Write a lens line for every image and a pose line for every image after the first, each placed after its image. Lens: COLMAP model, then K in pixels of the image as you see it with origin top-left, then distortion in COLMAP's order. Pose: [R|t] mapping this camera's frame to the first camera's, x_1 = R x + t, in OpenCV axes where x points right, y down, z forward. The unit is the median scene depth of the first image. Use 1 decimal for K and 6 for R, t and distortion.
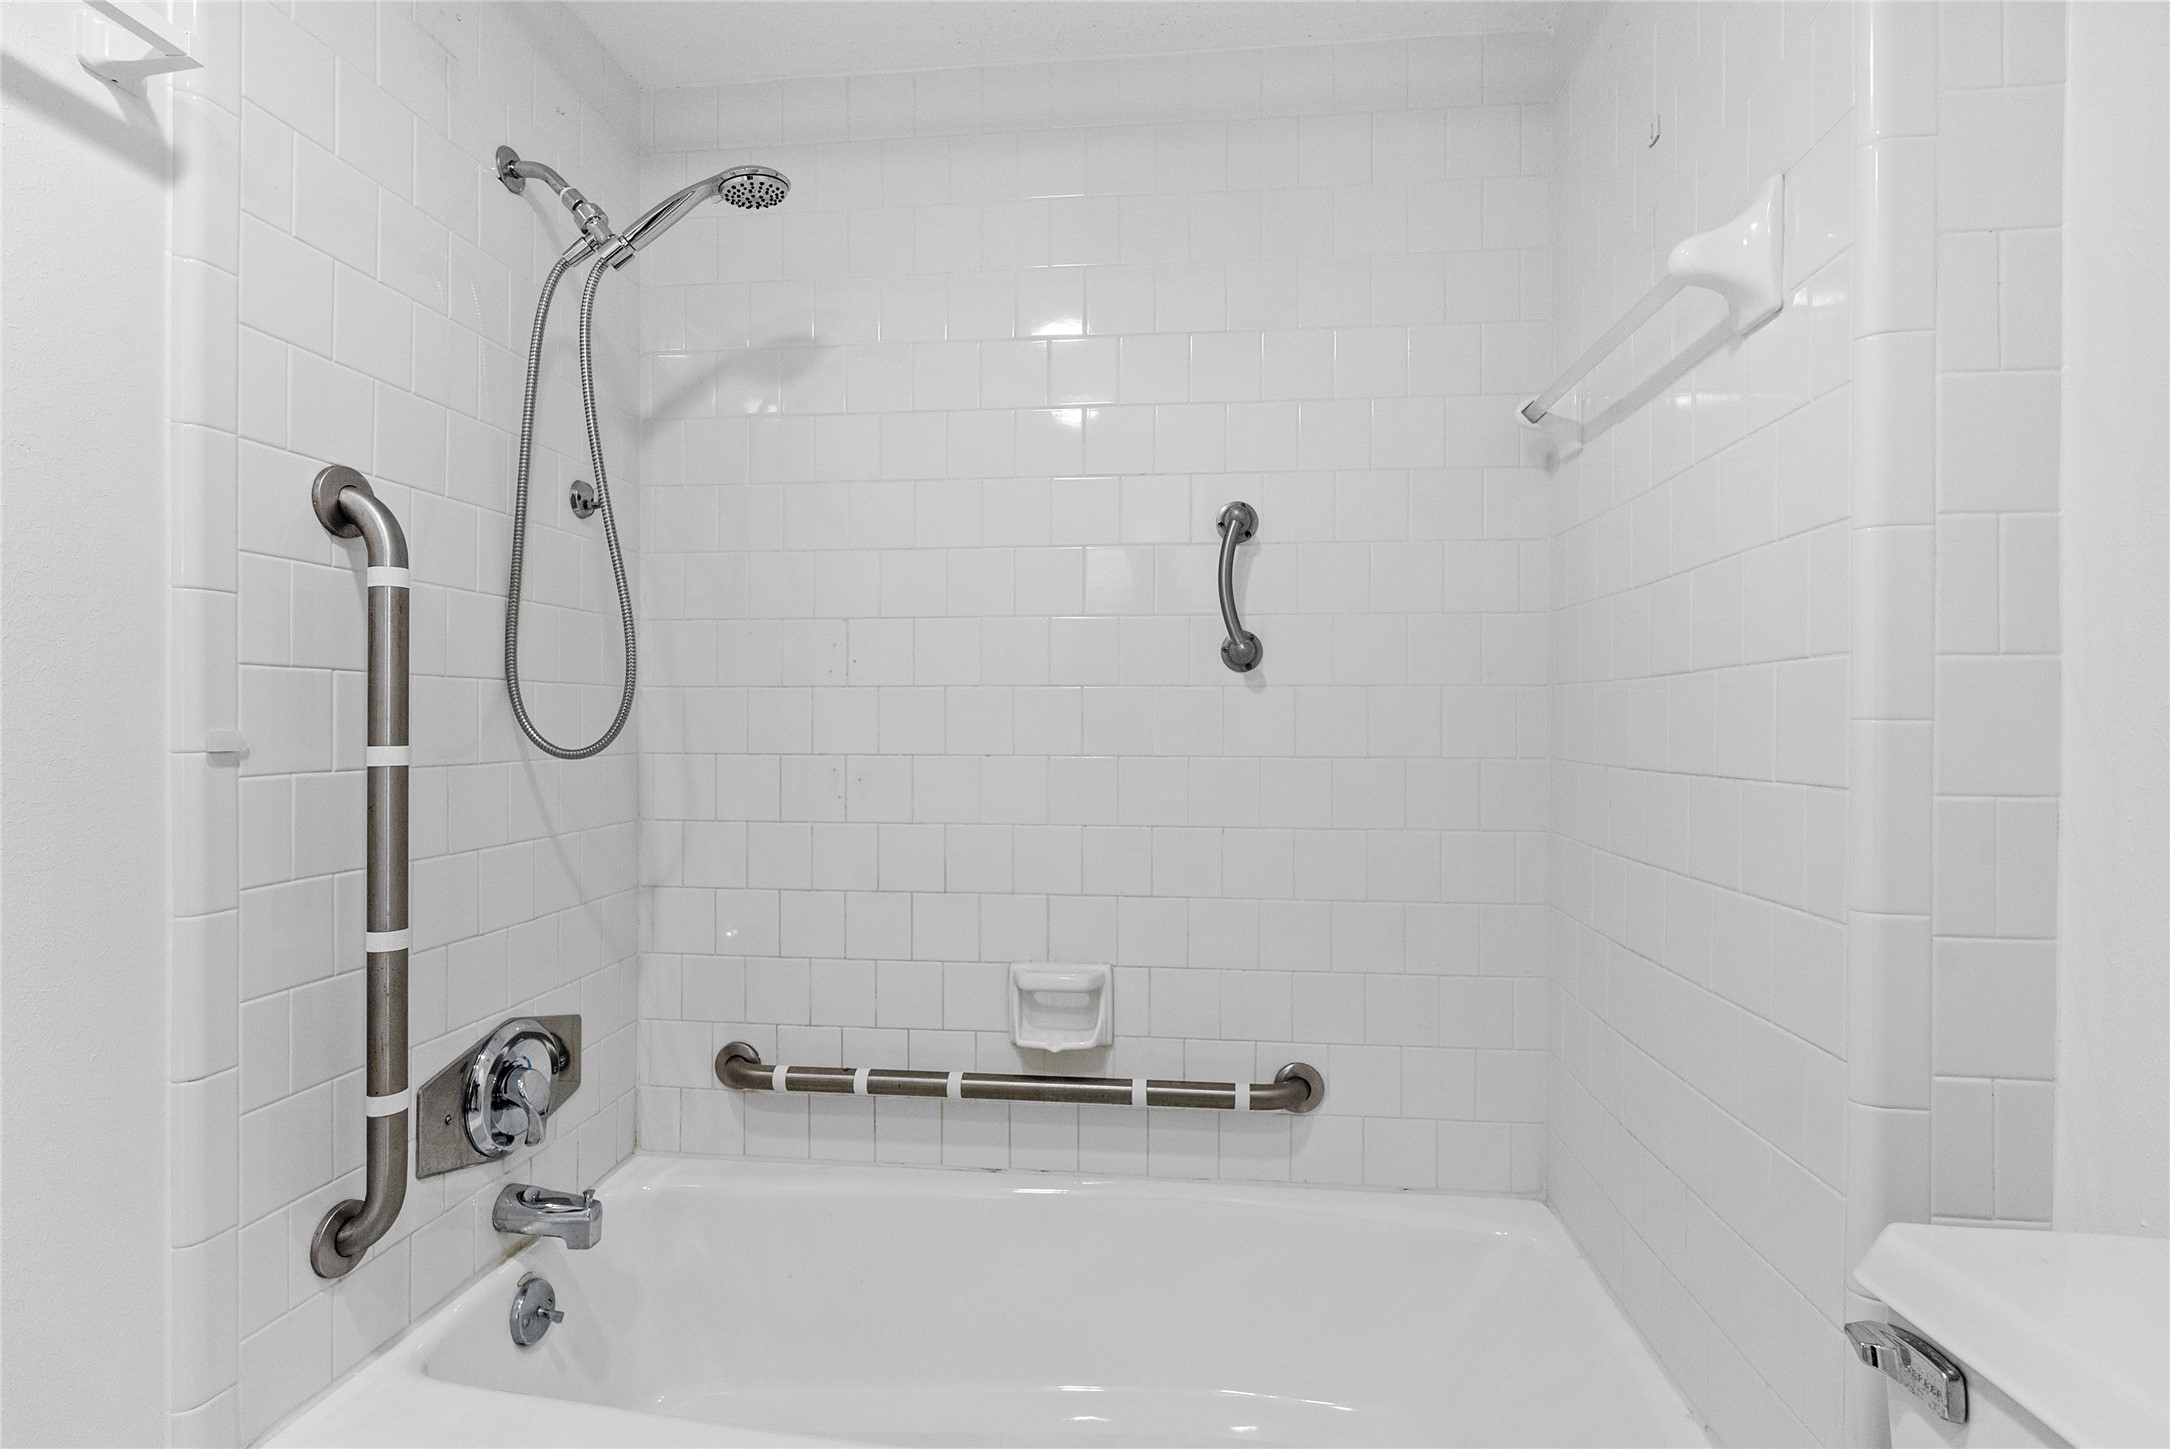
lens RADIAL K [[1040.3, 0, 1084.3], [0, 1040.3, 733.8], [0, 0, 1]] dist [-0.006830, -0.000318]
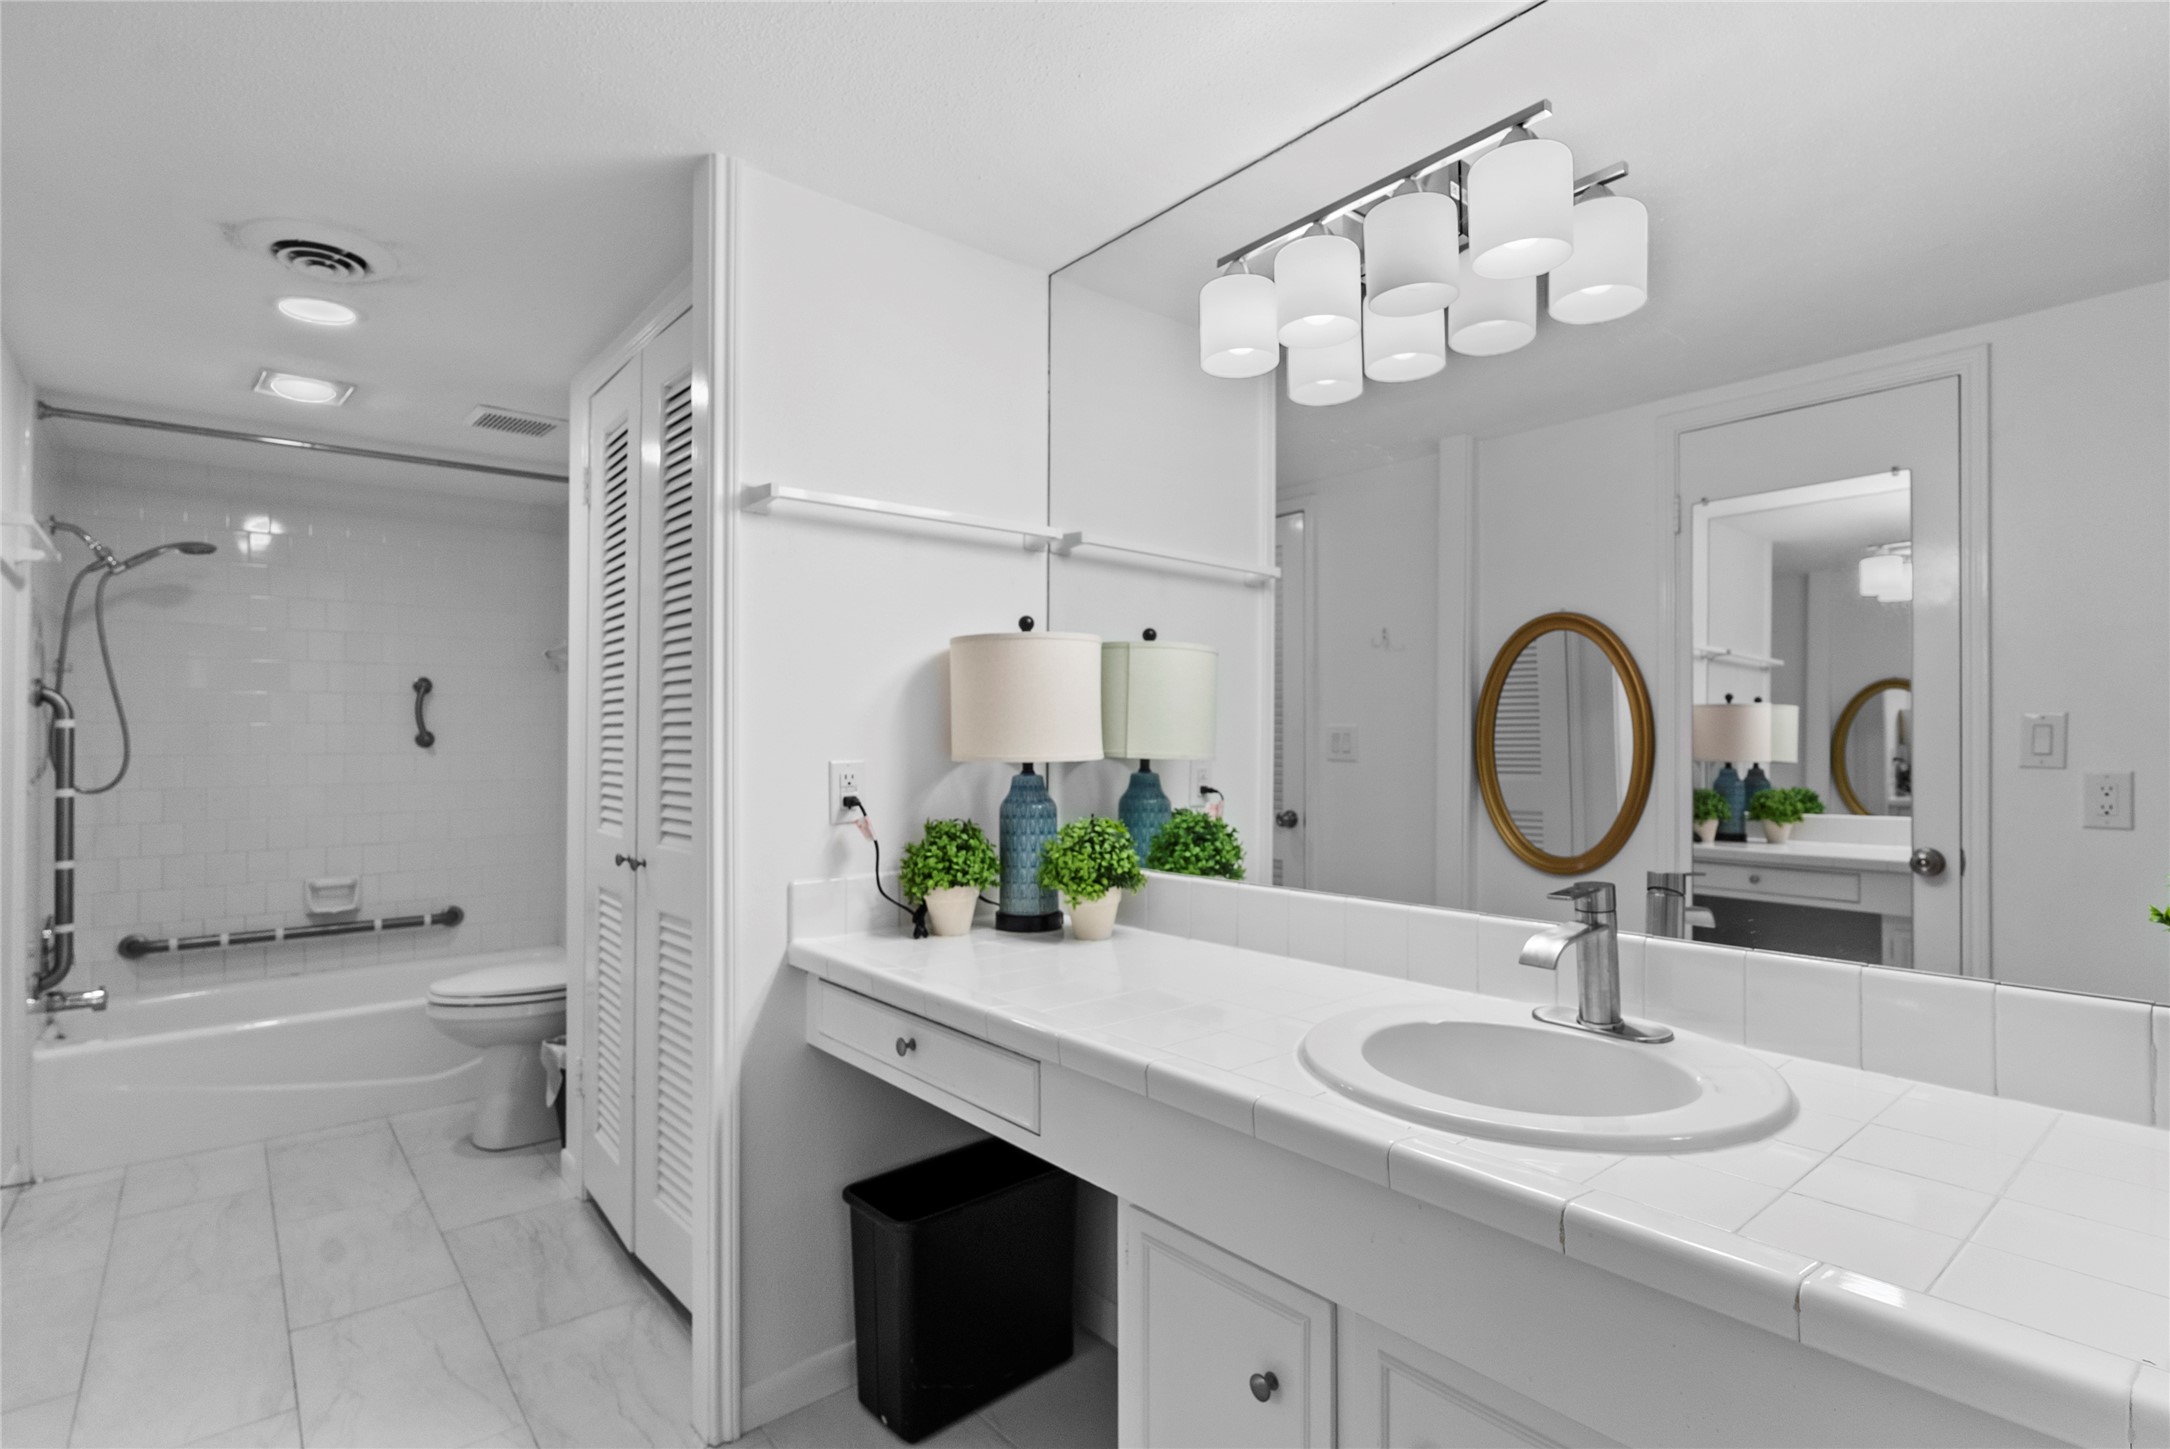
lens RADIAL K [[1040.3, 0, 1077.6], [0, 1040.3, 744.4], [0, 0, 1]] dist [-0.006830, -0.000318]
pose [[0.690782, -0.001246, 0.723062, -0.549526], [0.002098, 0.999998, -0.000280, -0.062963], [-0.723060, 0.001710, 0.690783, -1.779447]]
